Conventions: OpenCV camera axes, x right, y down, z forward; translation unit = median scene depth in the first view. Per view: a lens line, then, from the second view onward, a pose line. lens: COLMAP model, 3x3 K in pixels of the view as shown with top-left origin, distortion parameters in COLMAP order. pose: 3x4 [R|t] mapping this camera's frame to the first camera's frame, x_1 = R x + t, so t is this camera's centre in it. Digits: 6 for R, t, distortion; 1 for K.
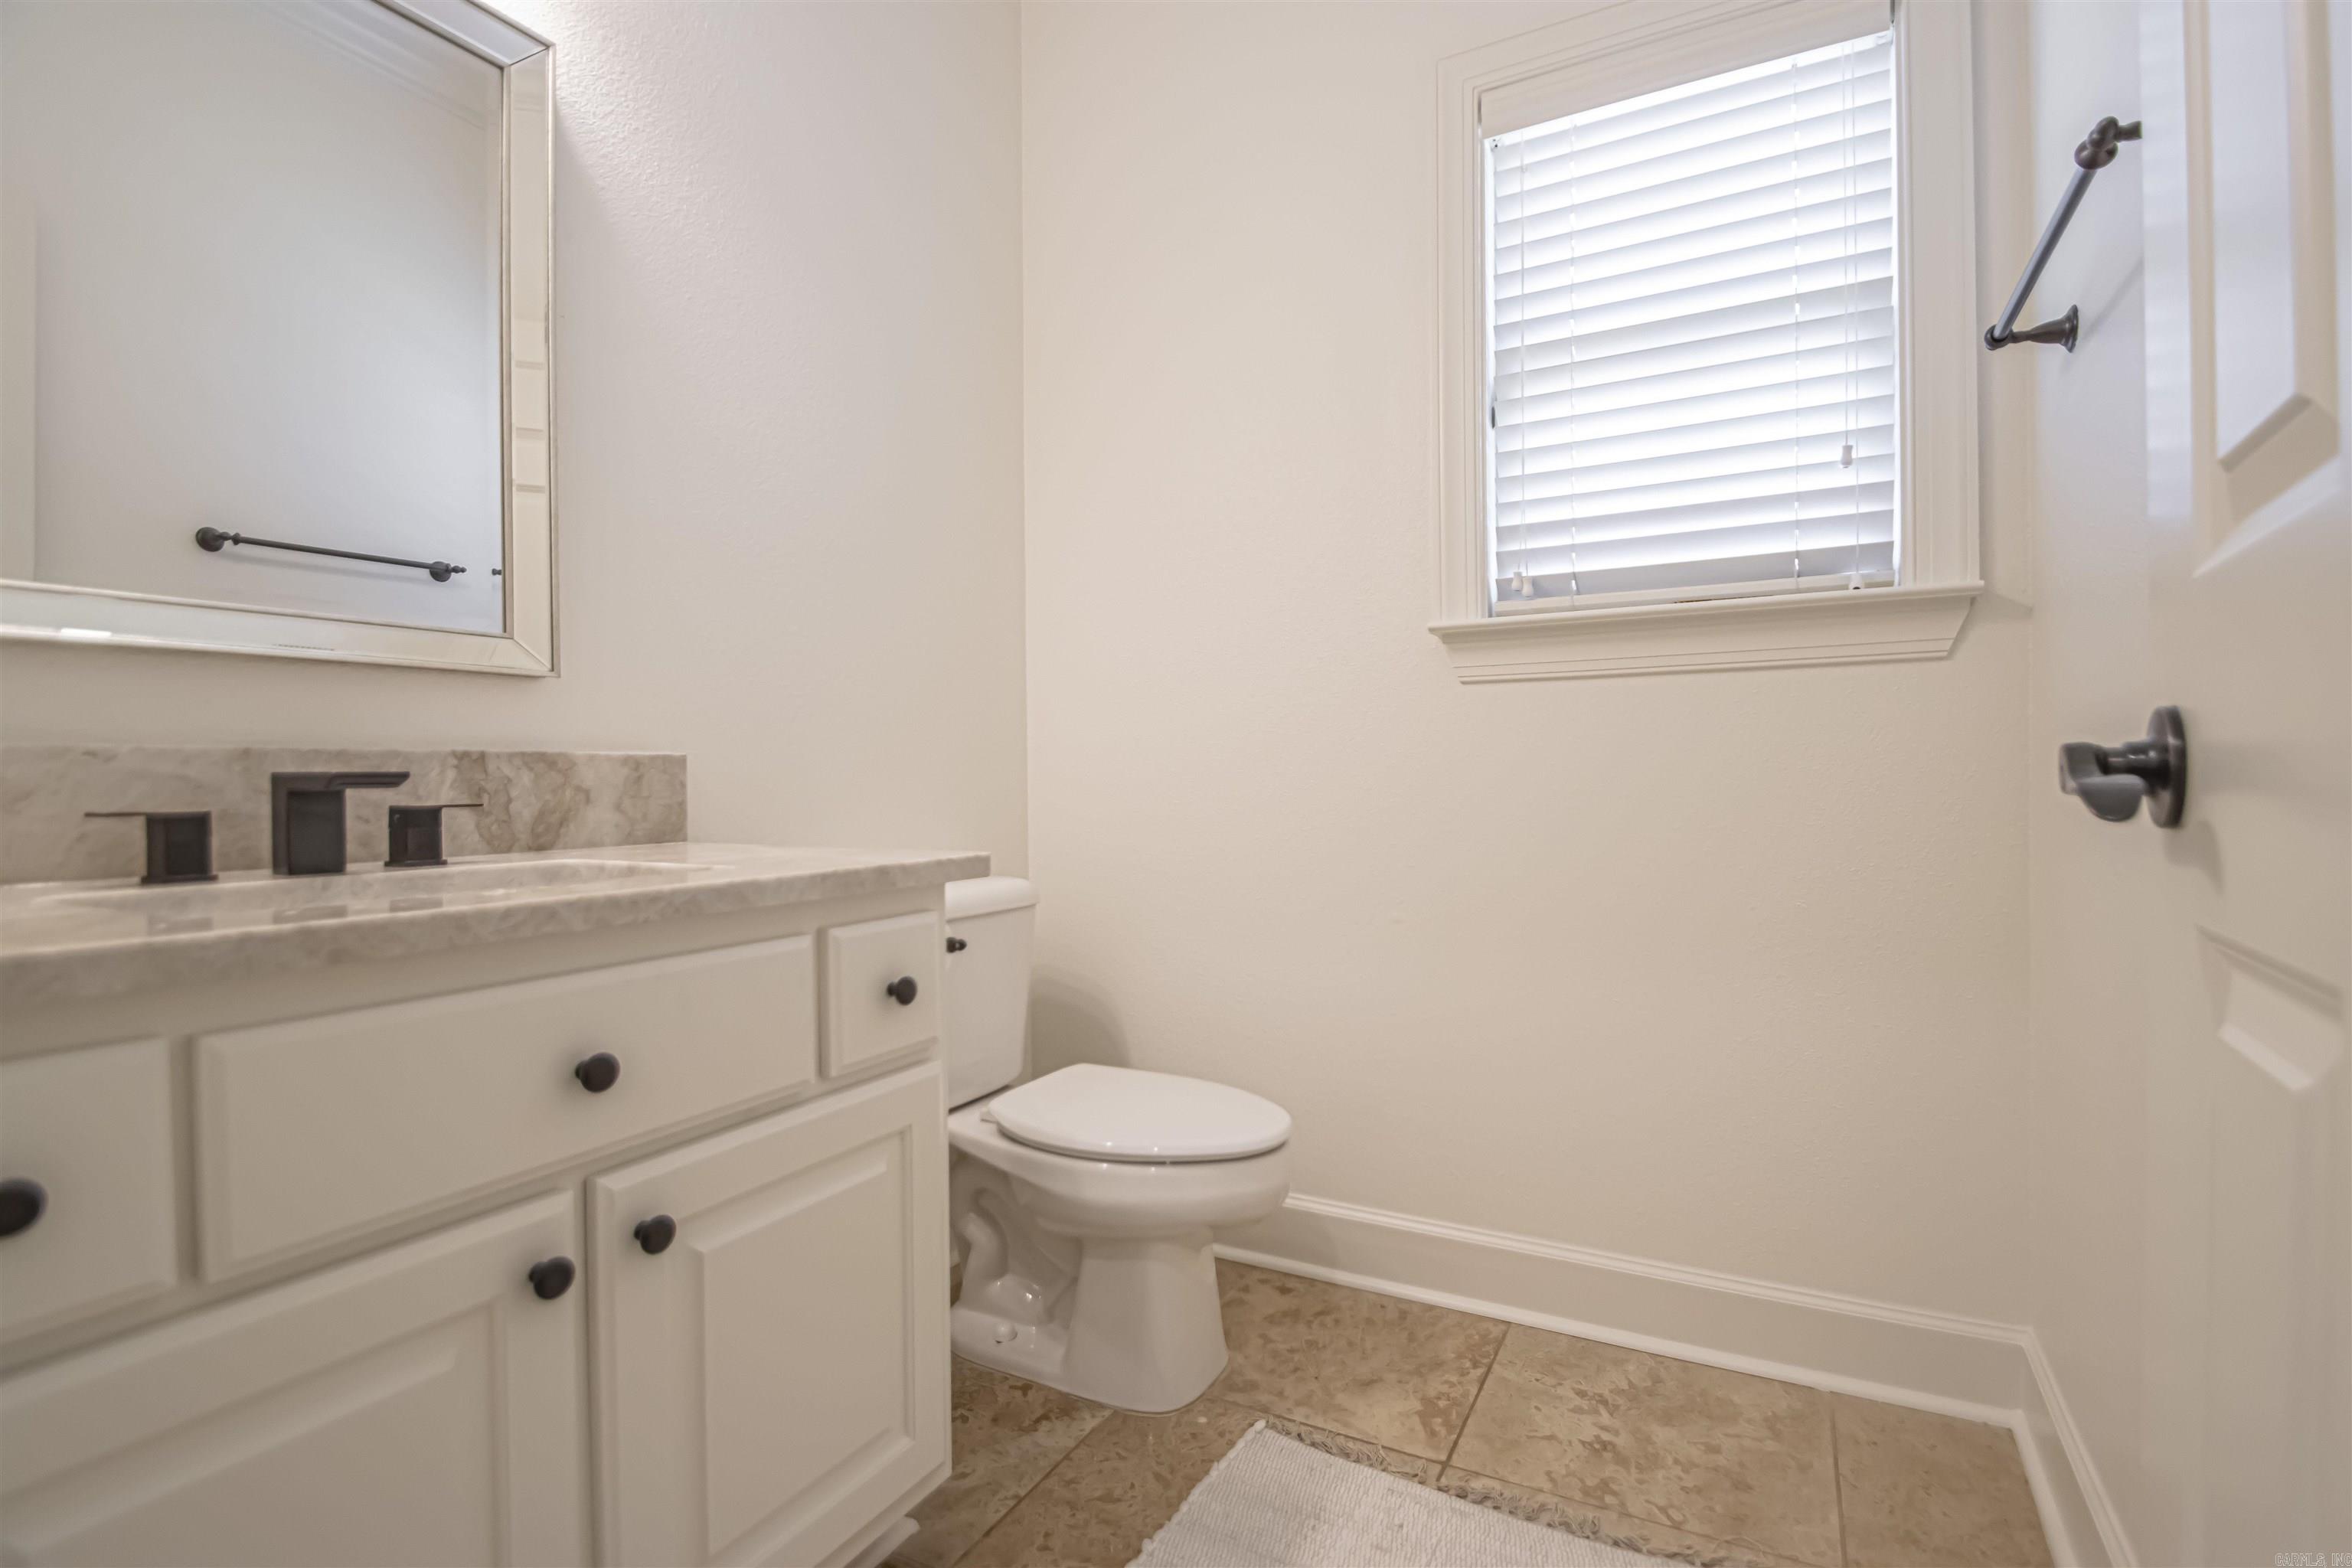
lens RADIAL K [[1103.1, 0, 1187.6], [0, 1103.1, 782.4], [0, 0, 1]] dist [0.013927, -0.014525]
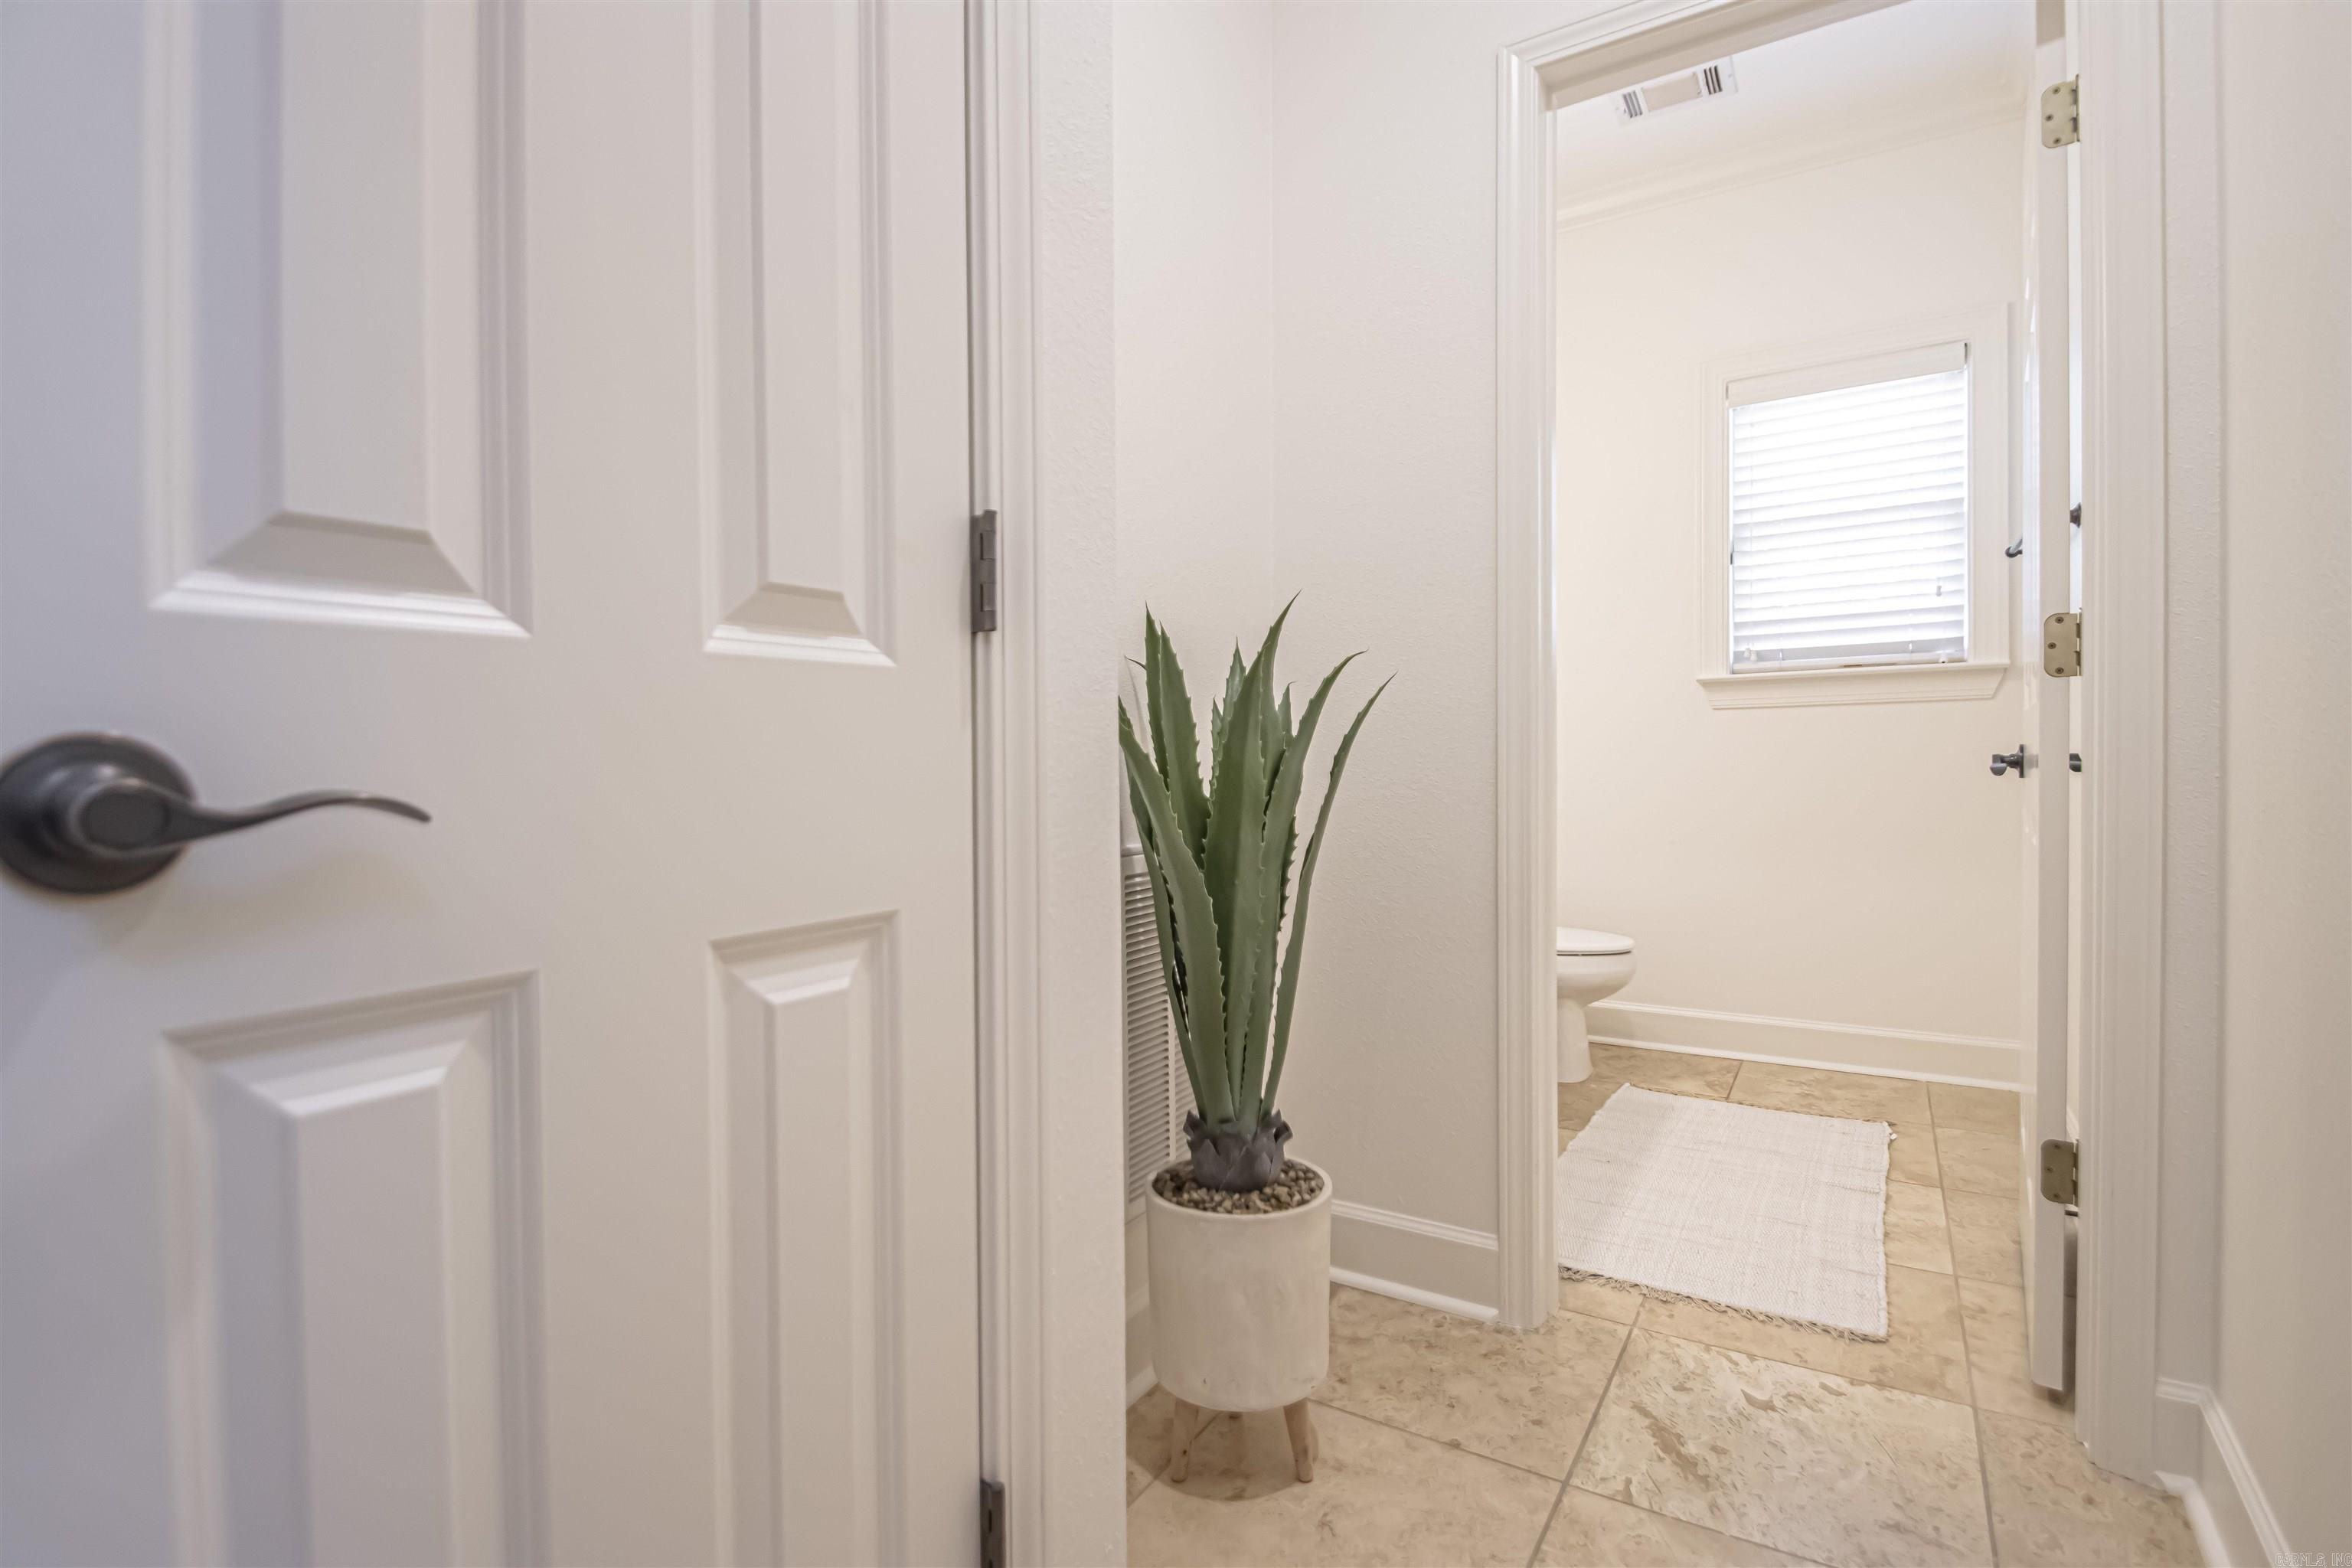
lens RADIAL K [[1103.1, 0, 1162.1], [0, 1103.1, 786.8], [0, 0, 1]] dist [0.013927, -0.014525]
pose [[0.994691, -0.010806, -0.102337, -0.538197], [0.013206, 0.999653, 0.022805, -0.019687], [0.102055, -0.024035, 0.994488, -1.031077]]
